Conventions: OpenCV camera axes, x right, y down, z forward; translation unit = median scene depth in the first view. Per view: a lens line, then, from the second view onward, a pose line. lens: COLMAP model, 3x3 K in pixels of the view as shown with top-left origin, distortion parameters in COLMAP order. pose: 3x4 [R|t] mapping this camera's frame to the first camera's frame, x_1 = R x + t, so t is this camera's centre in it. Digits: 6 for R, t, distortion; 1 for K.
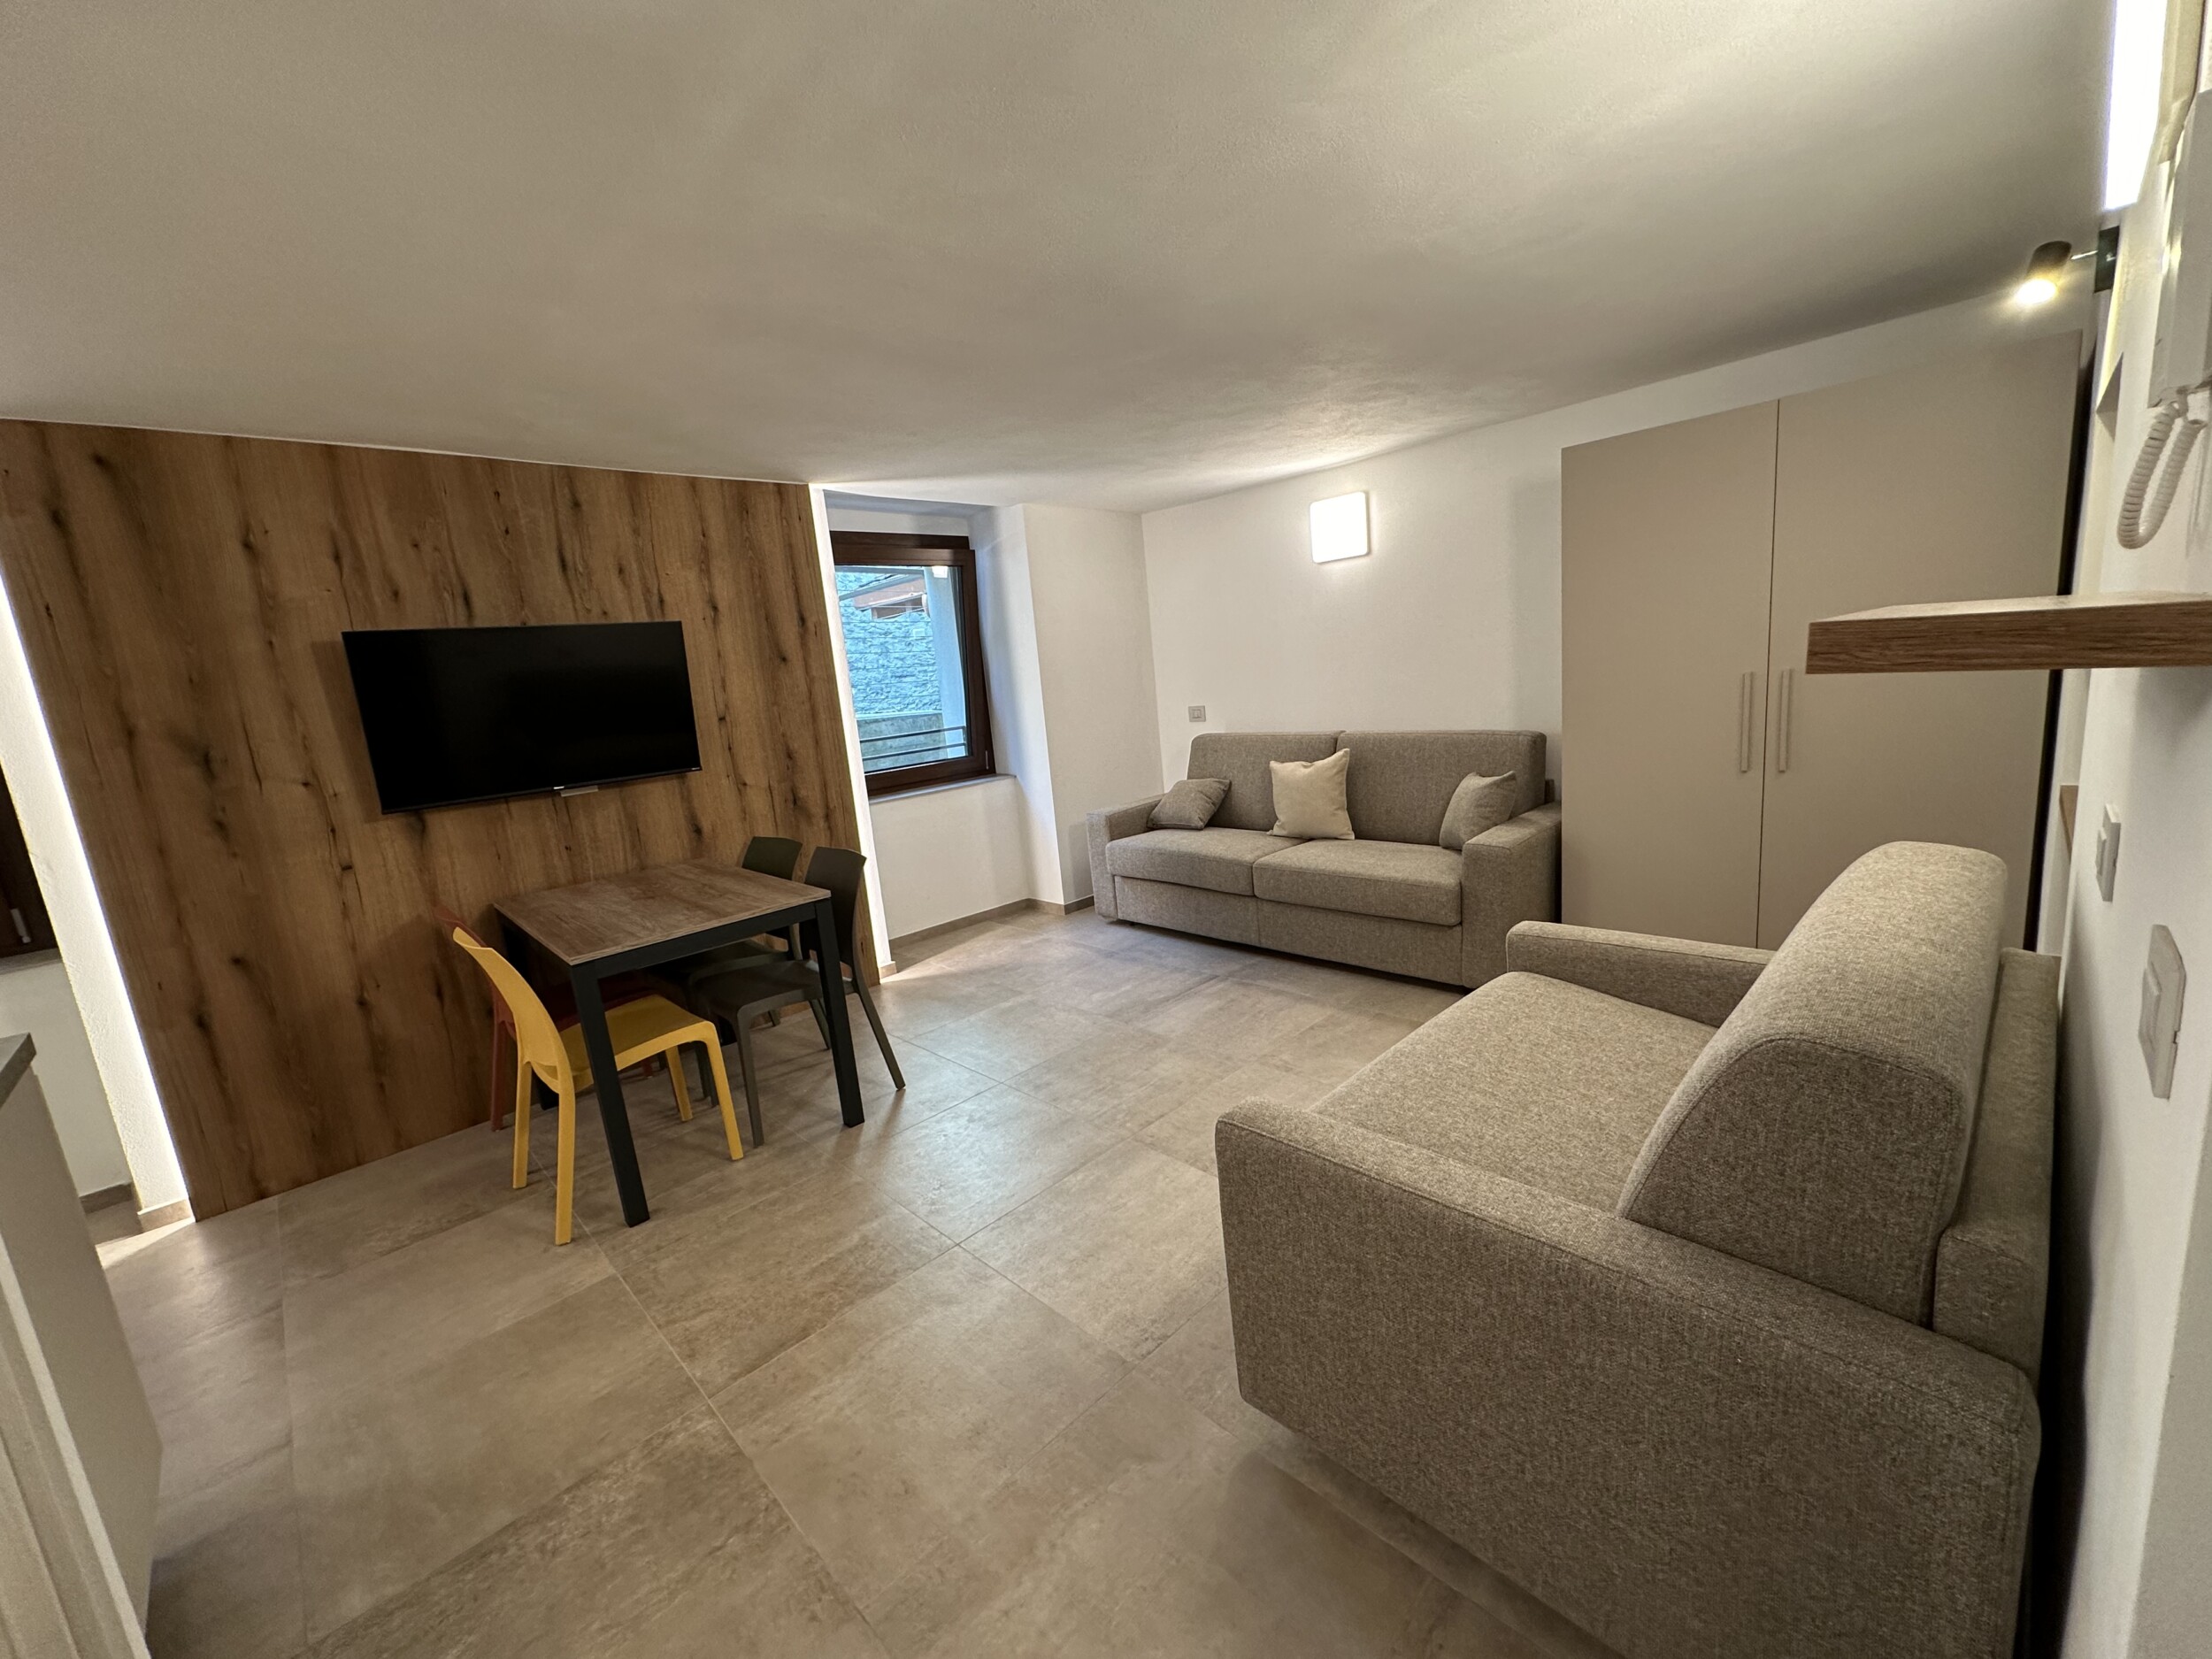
lens RADIAL K [[882.5, 0, 1099.1], [0, 882.5, 822.1], [0, 0, 1]] dist [-0.005928, 0.000931]
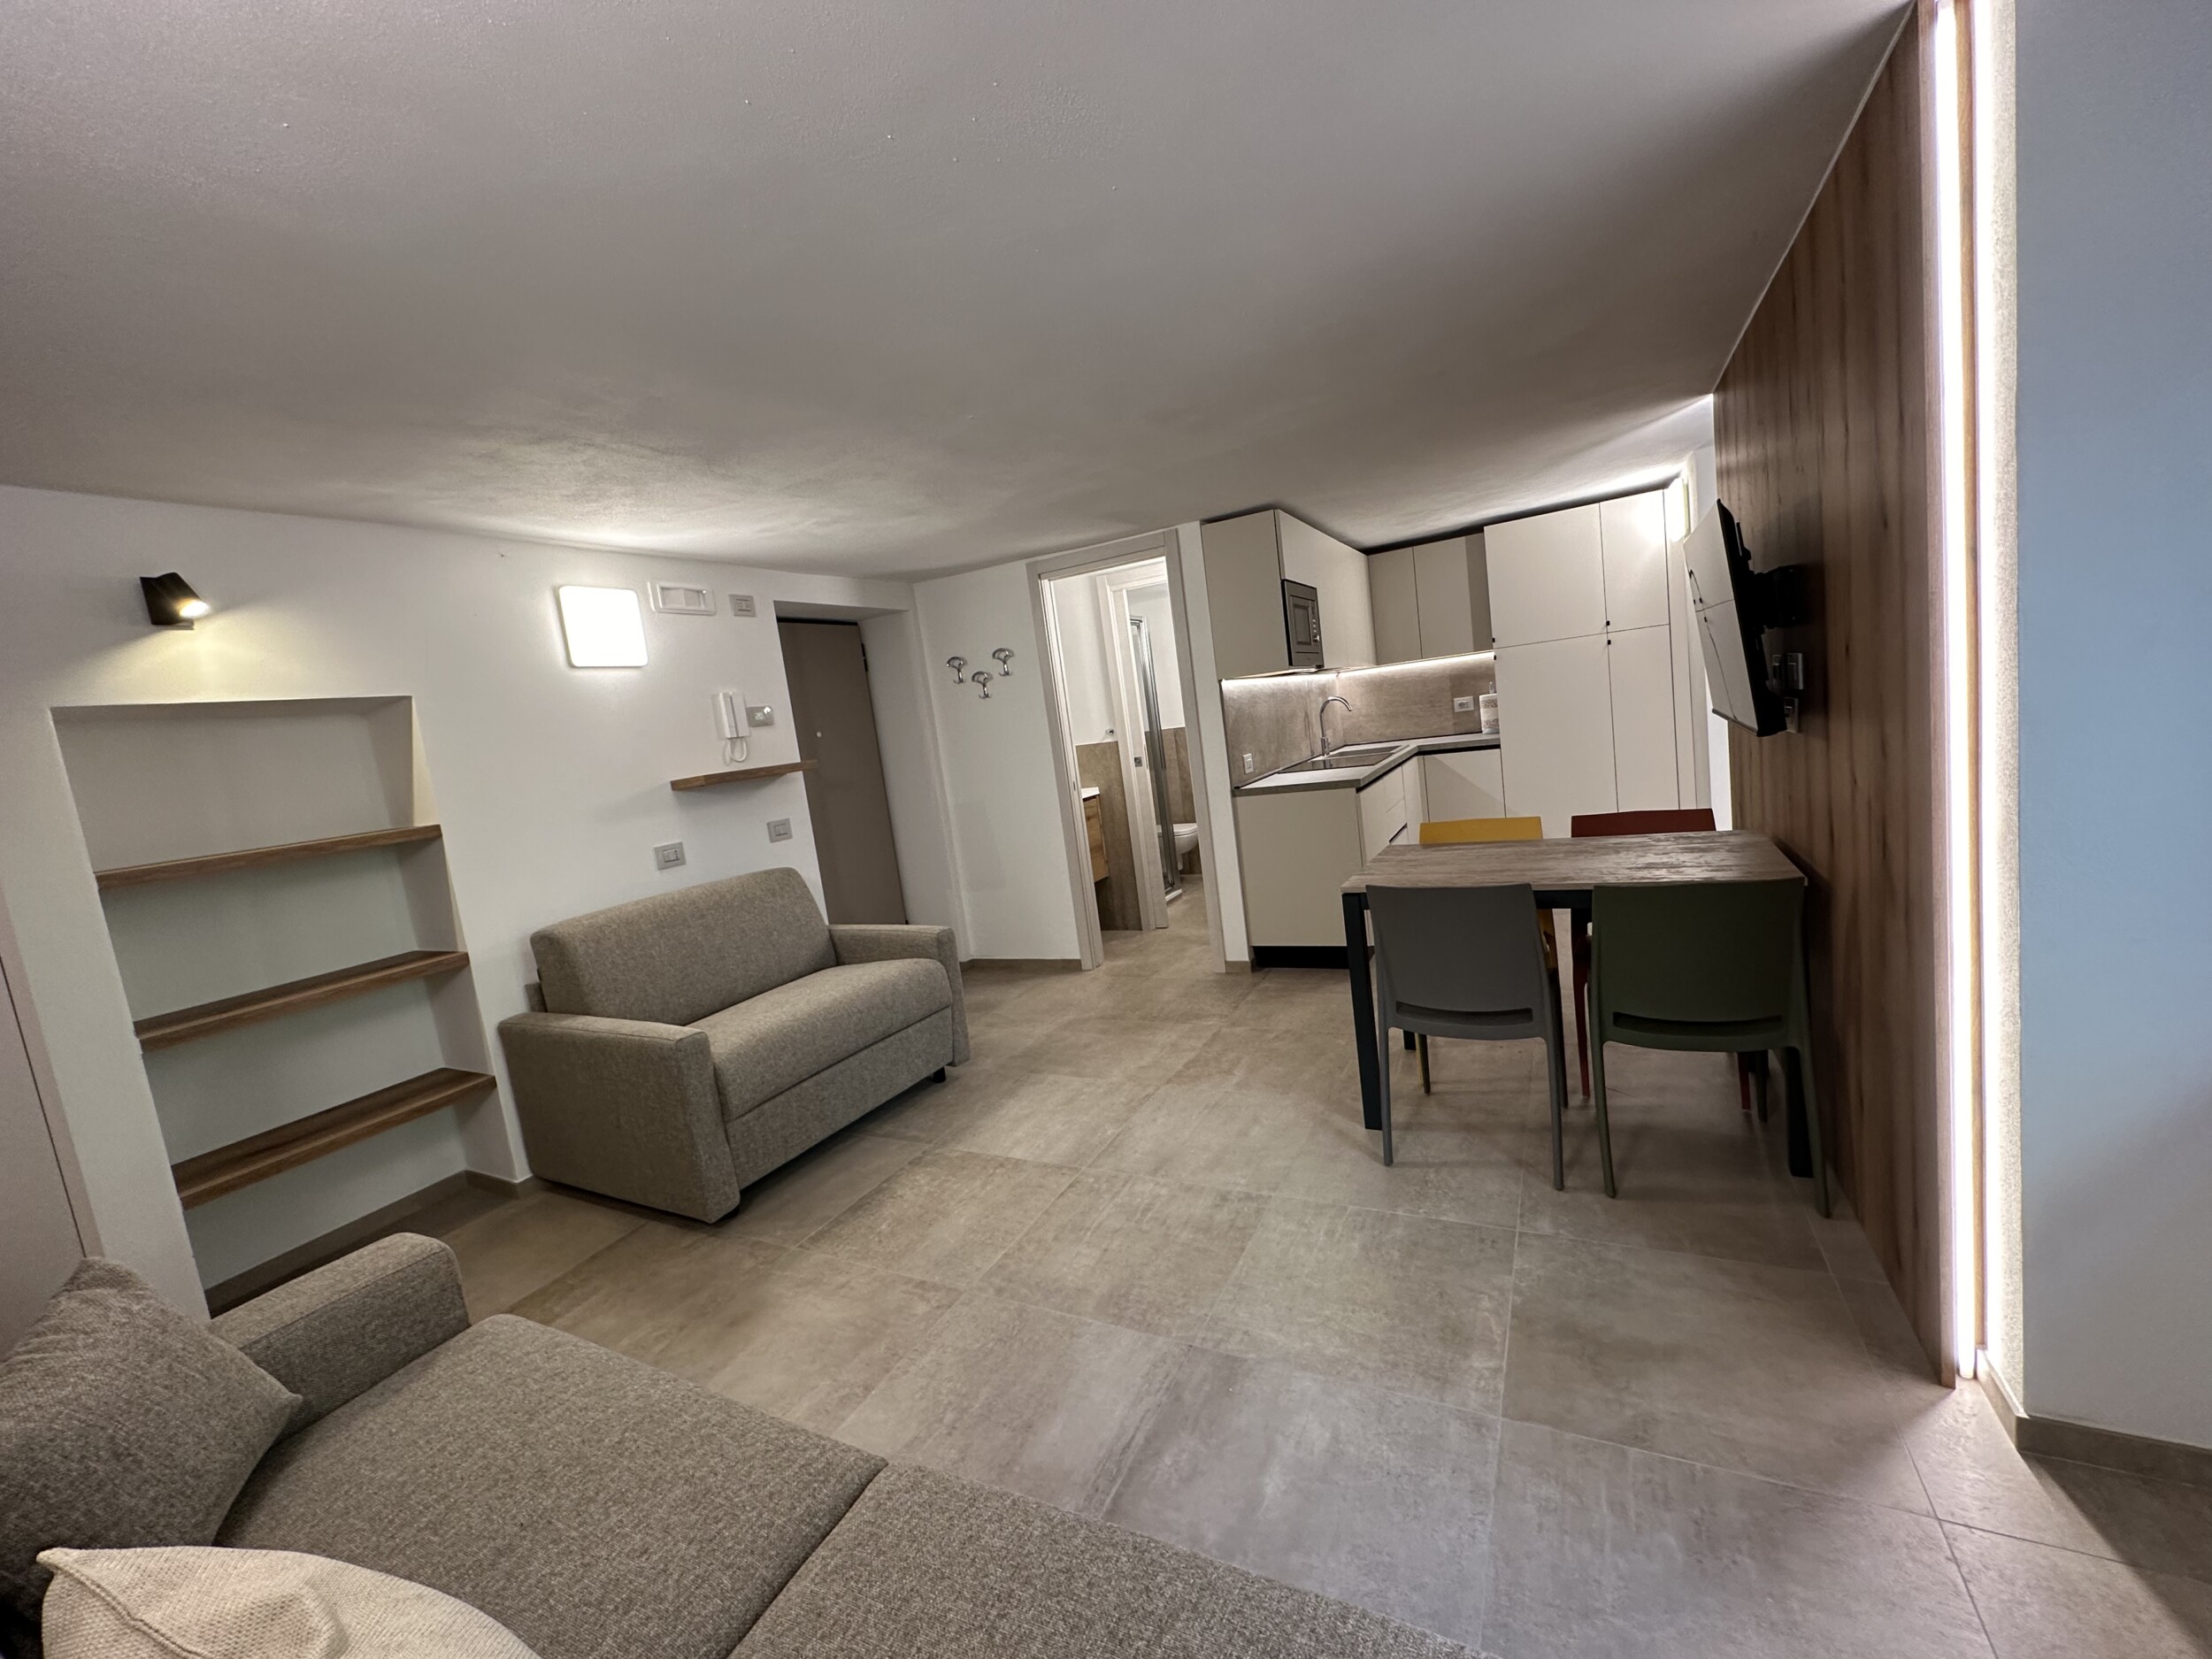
lens RADIAL K [[882.5, 0, 1102.5], [0, 882.5, 826.4], [0, 0, 1]] dist [-0.005928, 0.000931]
pose [[-0.925969, 0.250310, -0.282711, 0.164268], [0.160203, 0.938409, 0.306144, -0.269219], [0.341930, 0.238189, -0.909038, 1.464770]]
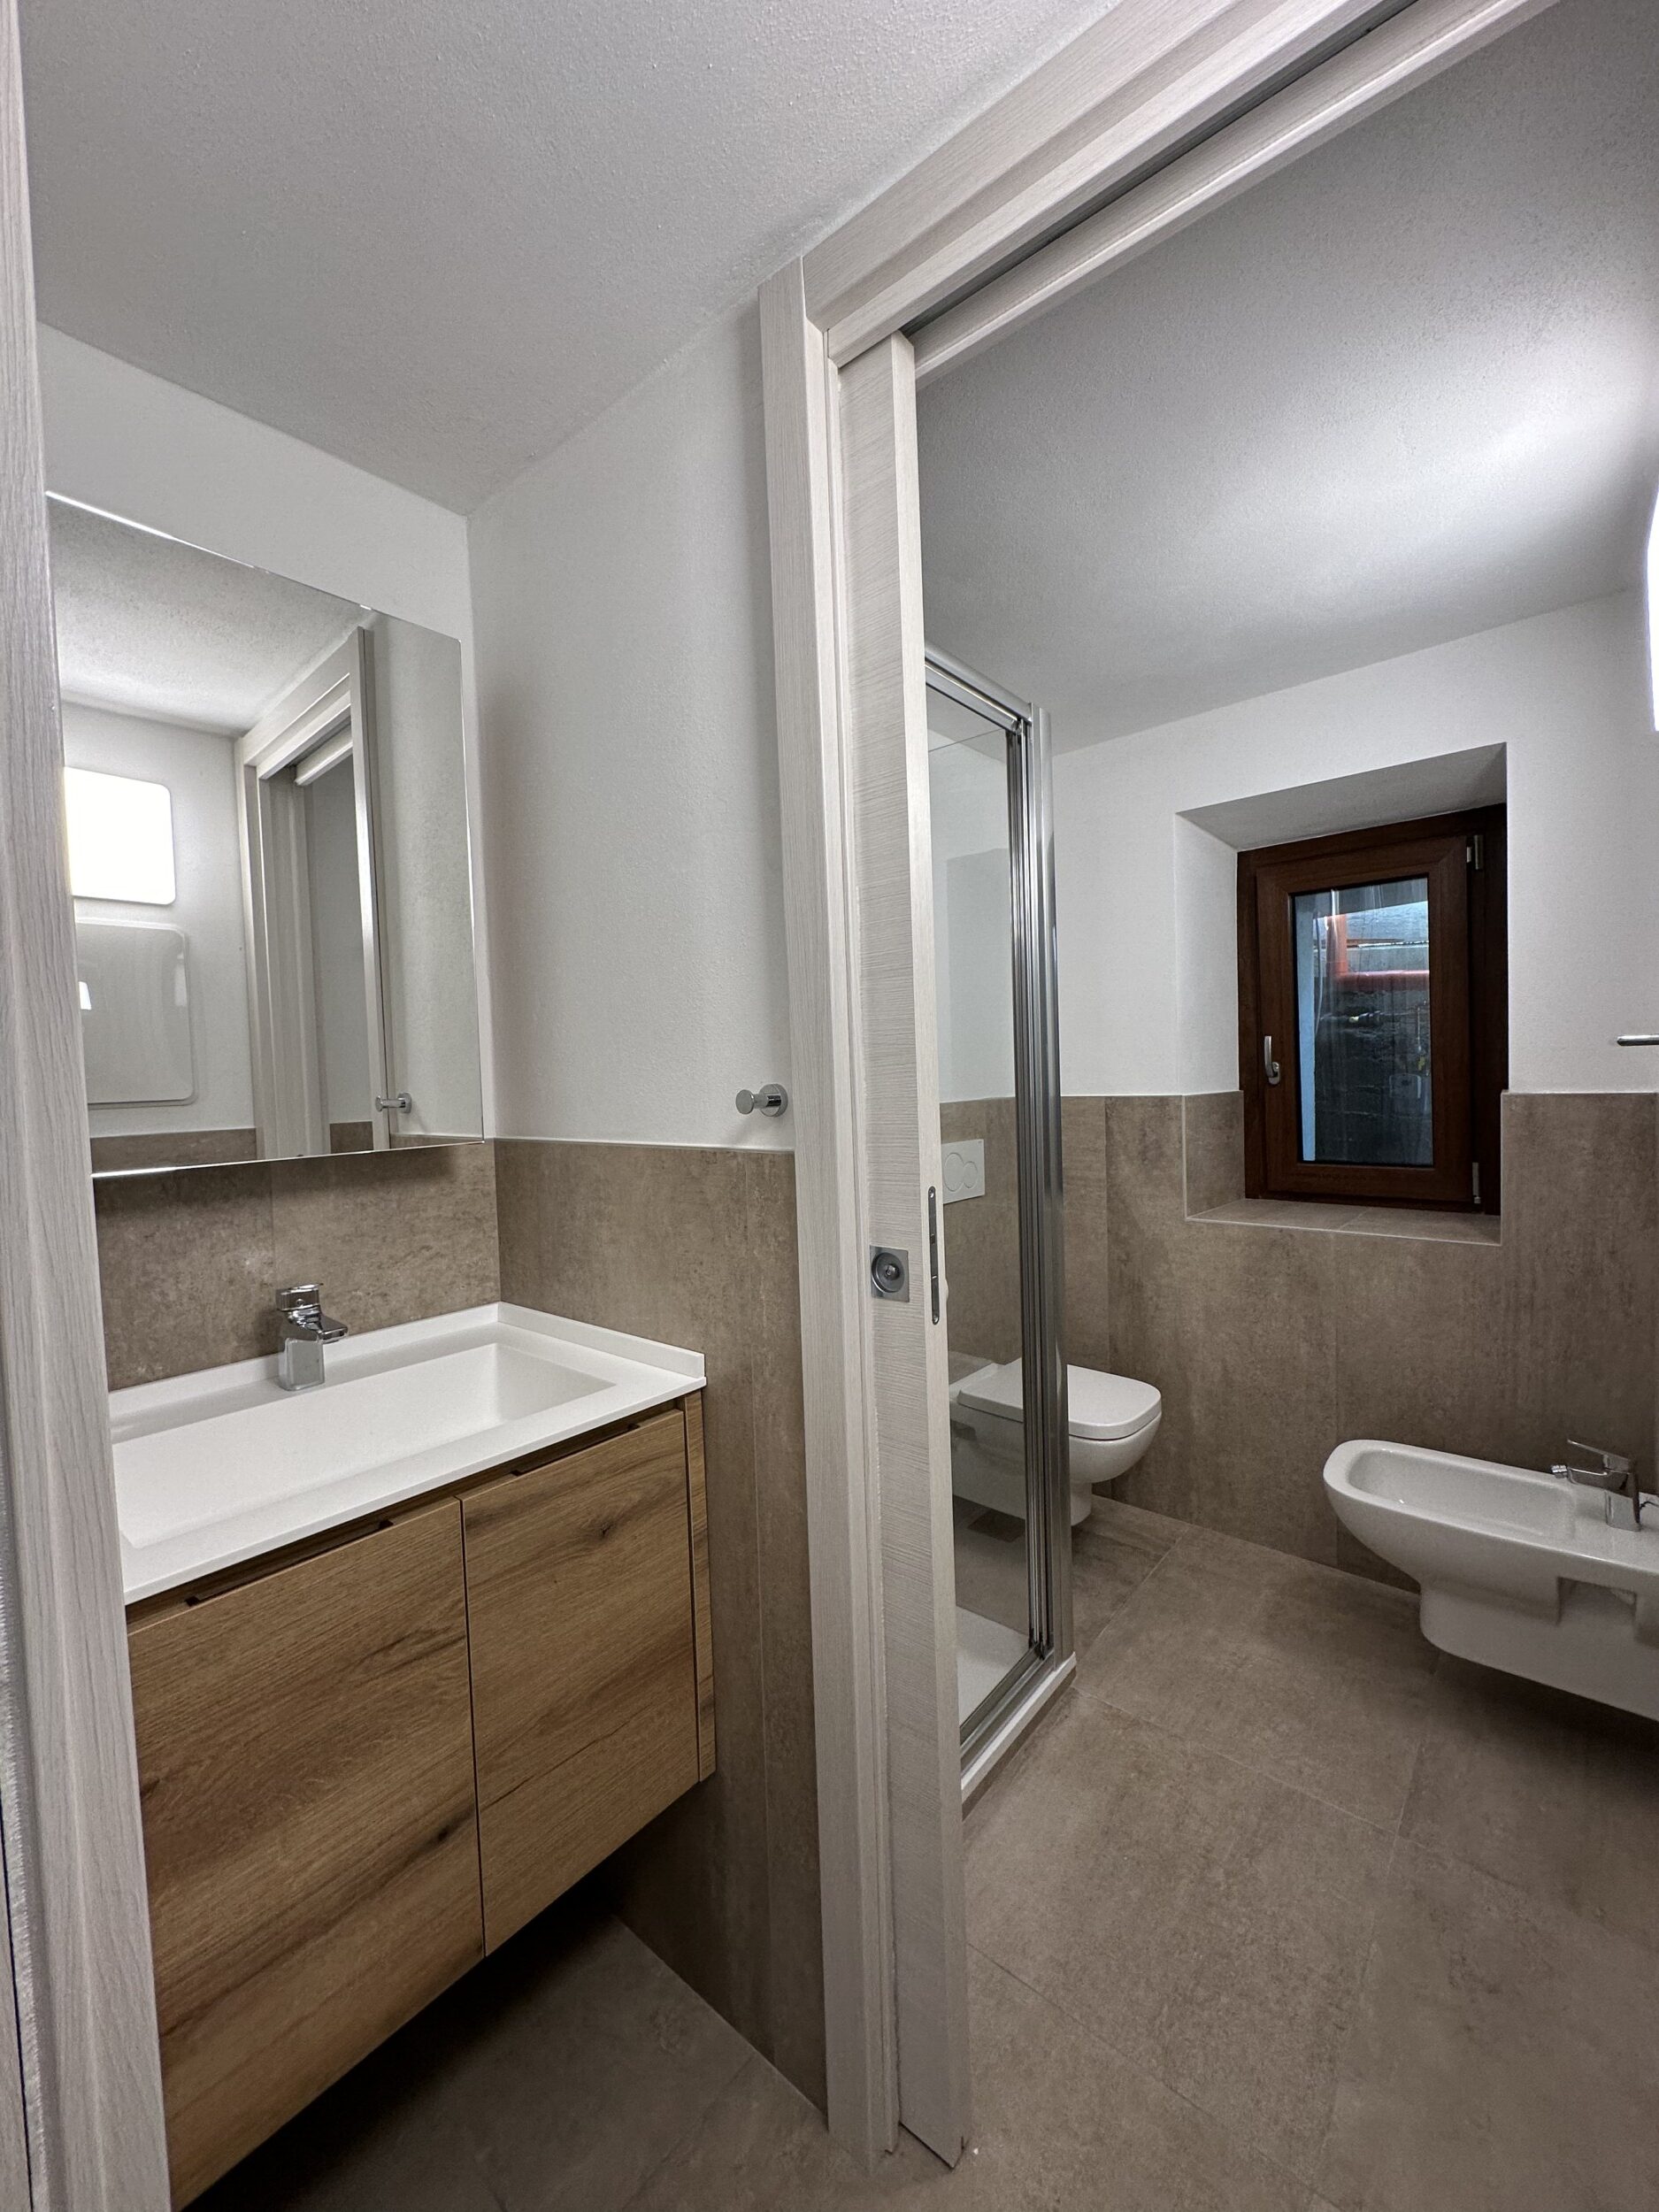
lens RADIAL K [[882.5, 0, 831.5], [0, 882.5, 1104.7], [0, 0, 1]] dist [-0.005928, 0.000931]
pose [[-0.987483, 0.129580, -0.089921, -0.361932], [0.108051, 0.971099, 0.212817, 0.011293], [0.114899, 0.200437, -0.972946, 0.227740]]
